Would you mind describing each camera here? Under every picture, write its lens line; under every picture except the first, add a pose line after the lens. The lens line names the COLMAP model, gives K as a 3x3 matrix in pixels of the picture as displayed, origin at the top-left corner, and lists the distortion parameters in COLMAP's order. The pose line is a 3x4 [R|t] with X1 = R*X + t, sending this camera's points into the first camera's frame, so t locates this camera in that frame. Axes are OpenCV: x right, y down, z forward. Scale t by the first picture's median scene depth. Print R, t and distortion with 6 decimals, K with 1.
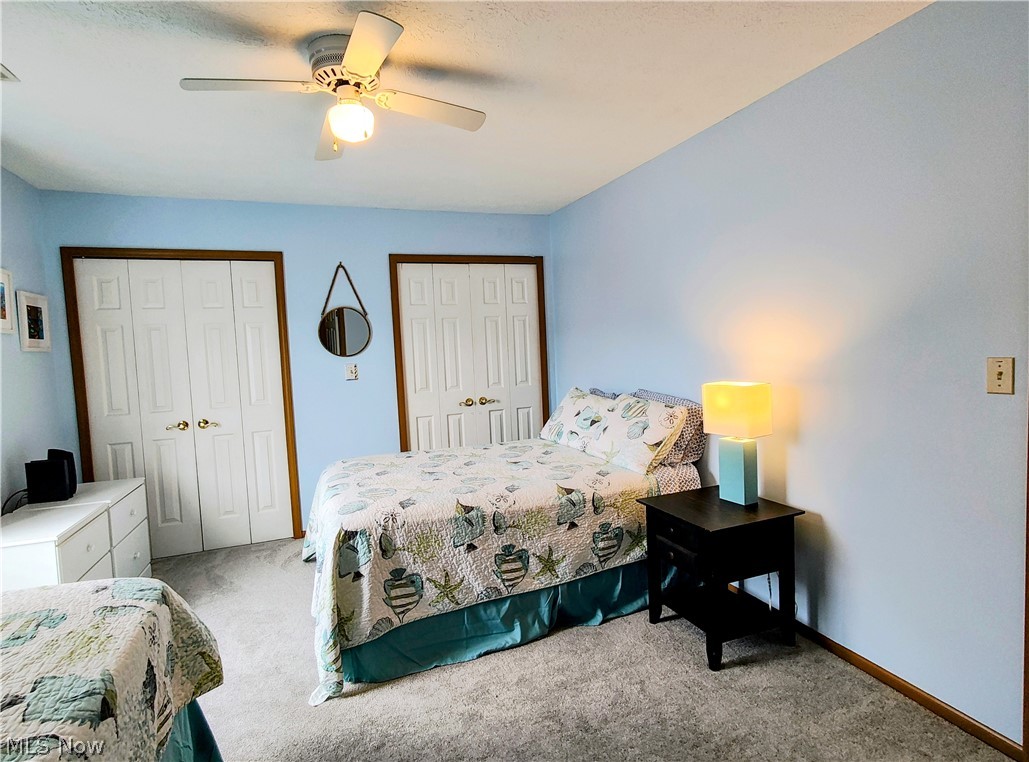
lens RADIAL K [[540.2, 0, 515.4], [0, 540.2, 377.5], [0, 0, 1]] dist [-0.013812, 0.010414]
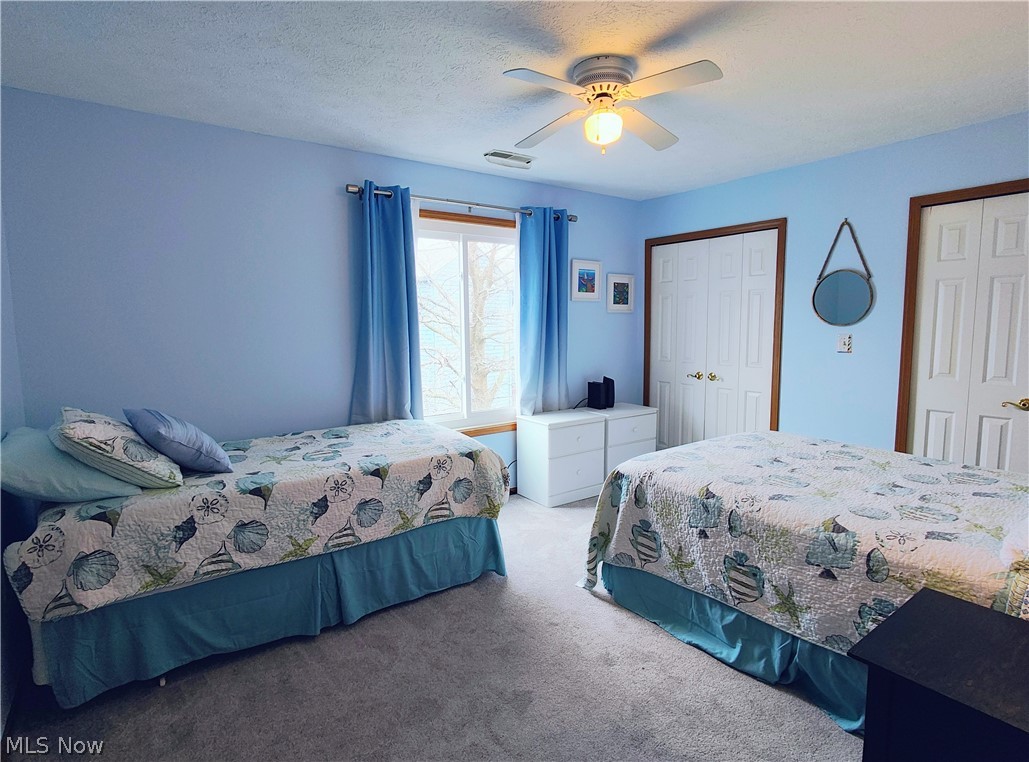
lens RADIAL K [[540.2, 0, 515.4], [0, 540.2, 377.5], [0, 0, 1]] dist [-0.013812, 0.010414]
pose [[0.254282, 0.139783, -0.956975, 0.680758], [-0.063272, 0.989784, 0.127763, -0.056208], [0.965058, 0.028062, 0.260529, 0.414685]]
